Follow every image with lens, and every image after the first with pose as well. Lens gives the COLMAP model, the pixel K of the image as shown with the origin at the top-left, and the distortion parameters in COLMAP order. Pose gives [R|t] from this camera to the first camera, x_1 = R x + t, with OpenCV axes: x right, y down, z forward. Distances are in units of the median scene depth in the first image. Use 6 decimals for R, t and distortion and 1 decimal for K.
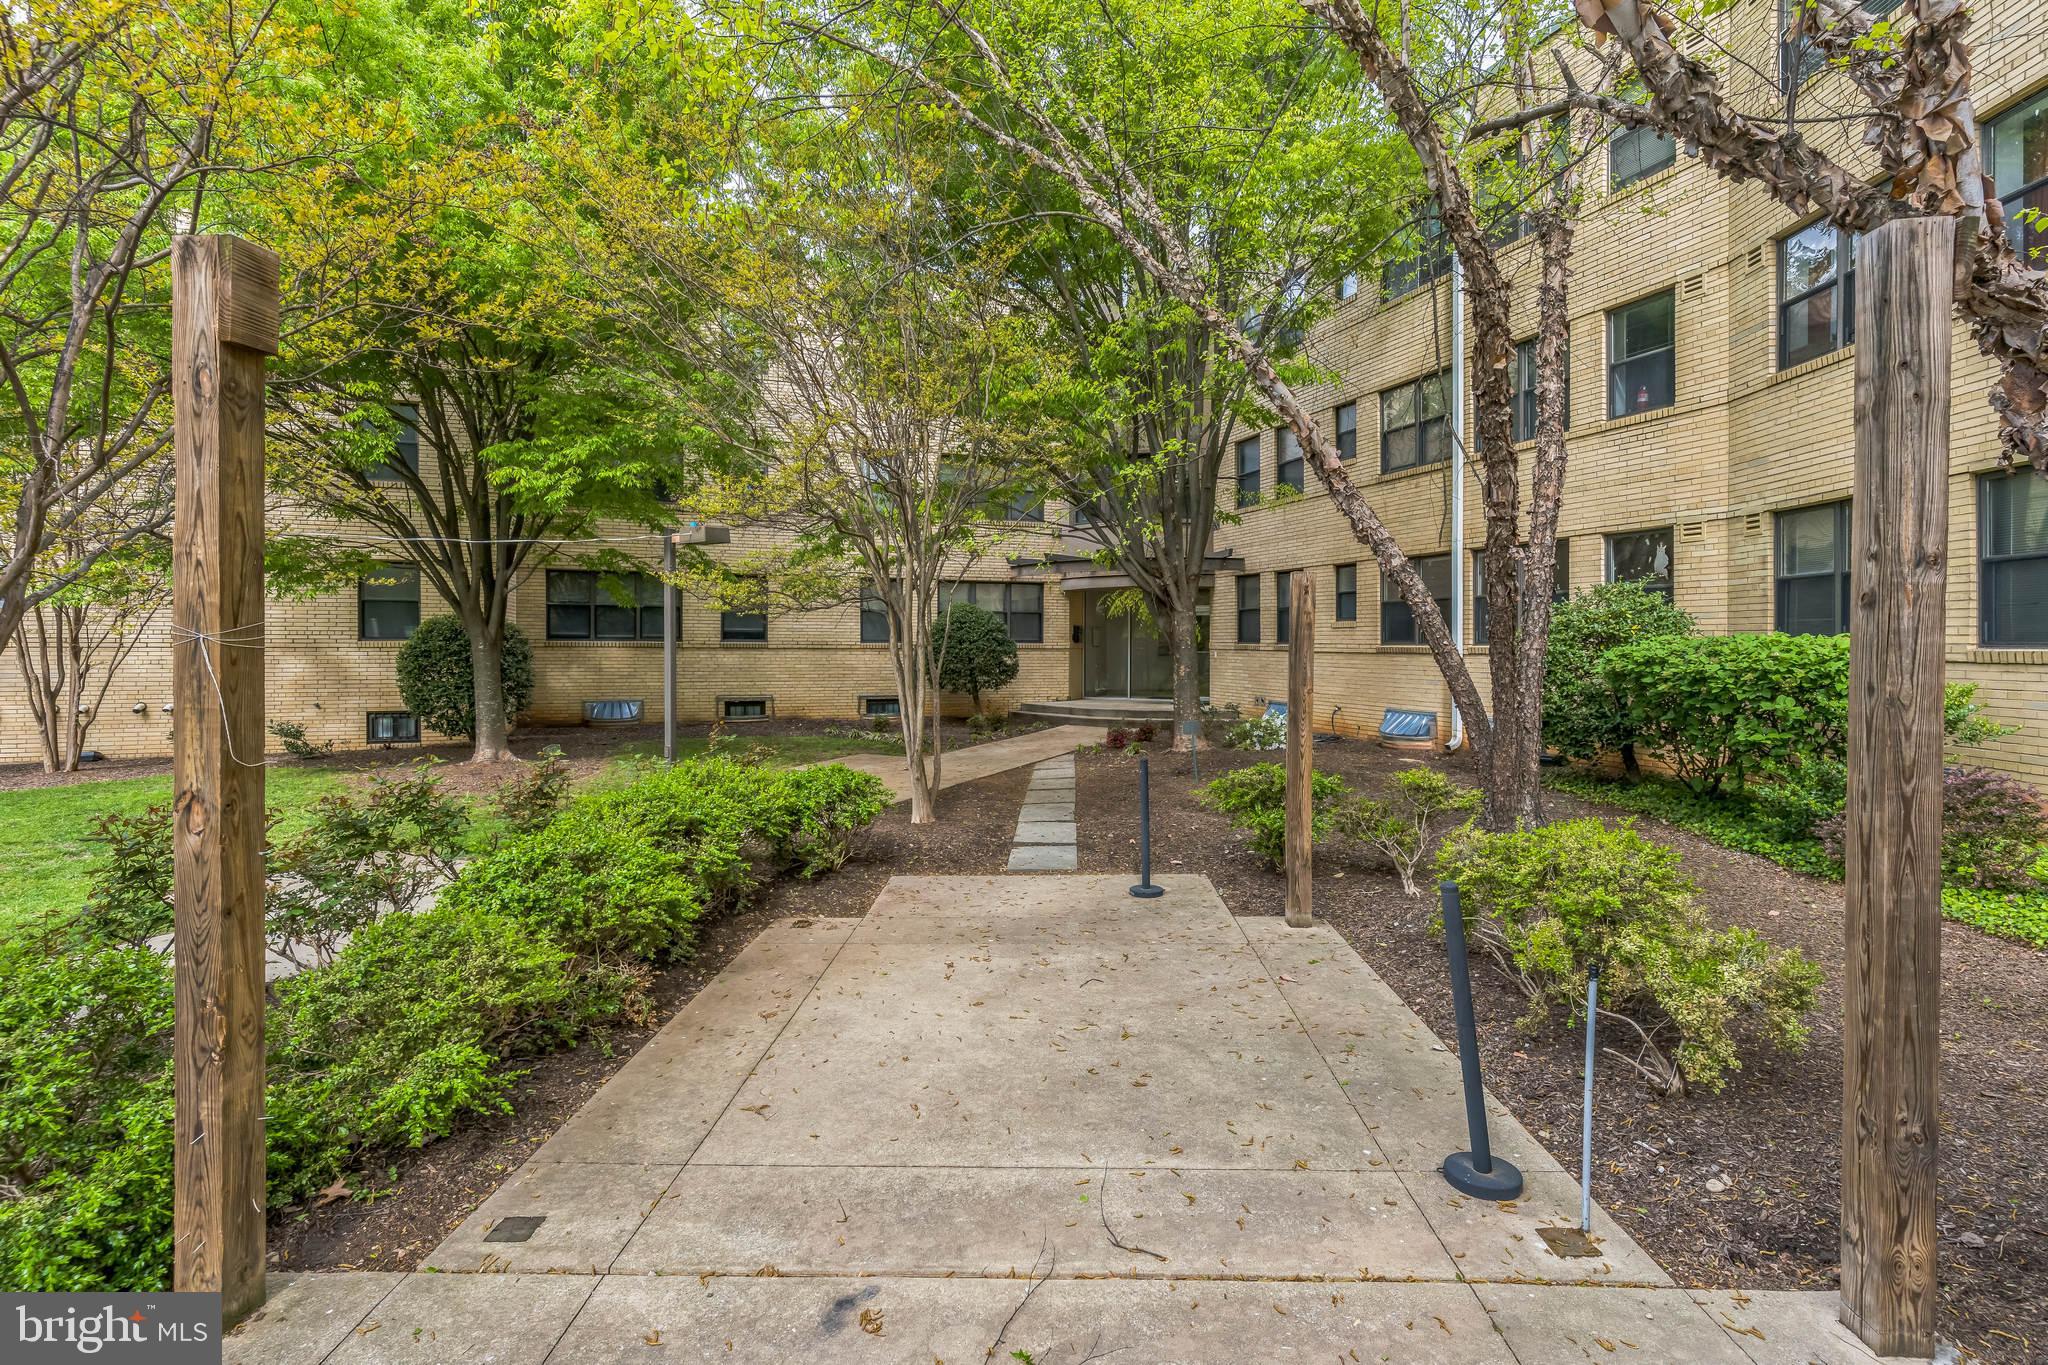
lens RADIAL K [[979.0, 0, 1022.2], [0, 979.0, 667.5], [0, 0, 1]] dist [0.003187, -0.001046]
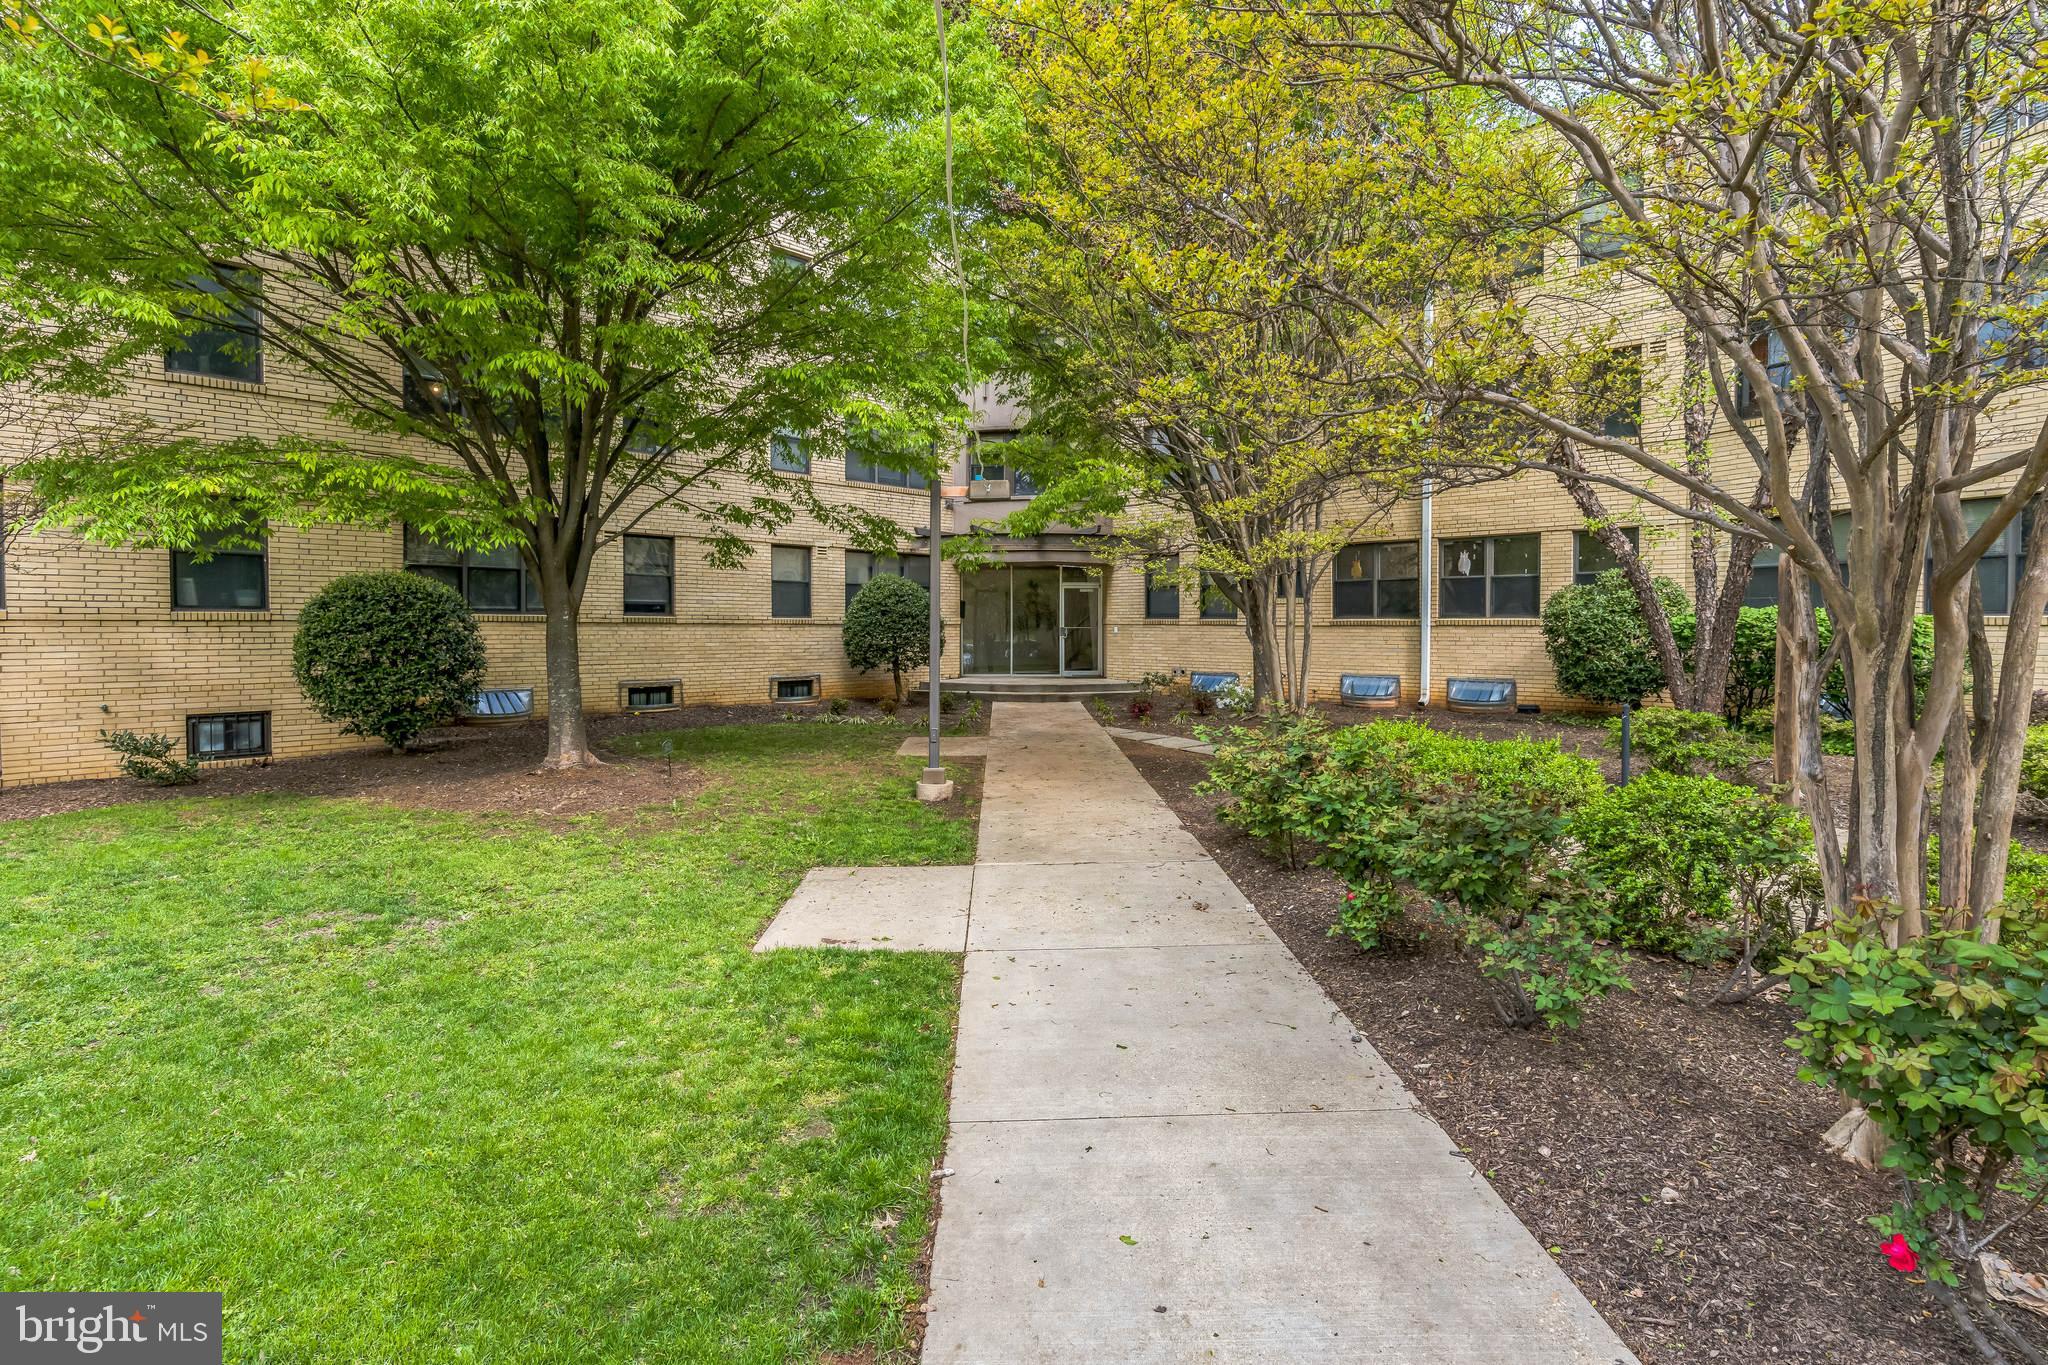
lens RADIAL K [[1018.6, 0, 1024.0], [0, 1018.6, 672.1], [0, 0, 1]] dist [0.001968, -0.000325]
pose [[0.885968, -0.022219, 0.463213, -0.405505], [0.012716, 0.999640, 0.023627, 0.005184], [-0.463571, -0.015043, 0.885932, 0.088632]]
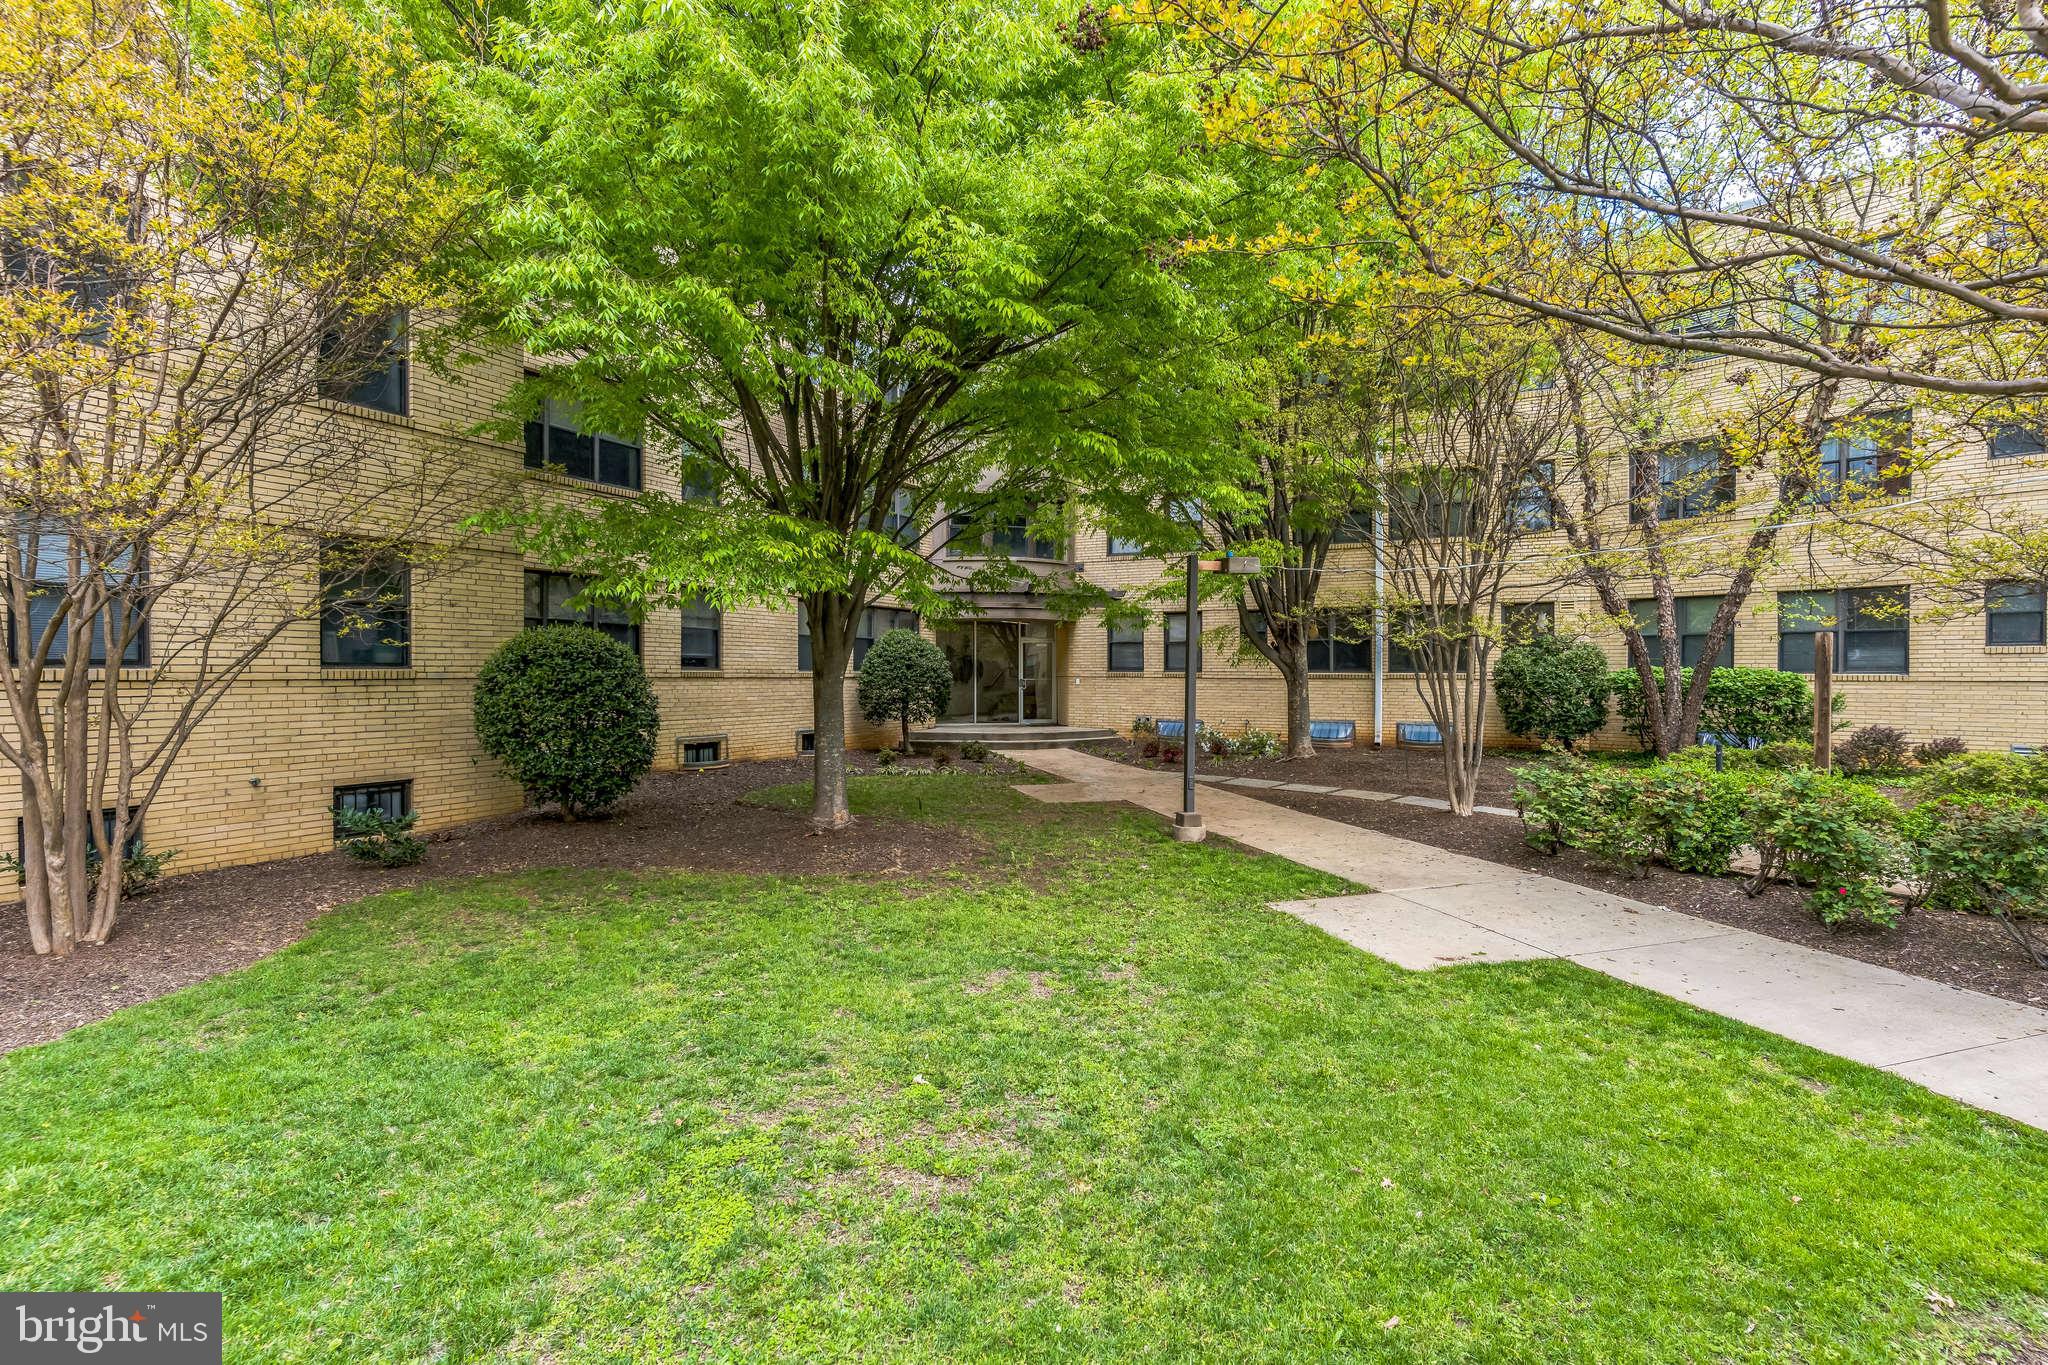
lens RADIAL K [[979.0, 0, 1026.3], [0, 979.0, 680.8], [0, 0, 1]] dist [0.003187, -0.001046]
pose [[0.719482, -0.006825, 0.694478, -0.656931], [0.018002, 0.999799, -0.008825, -0.005418], [-0.694278, 0.018851, 0.719460, 0.232444]]
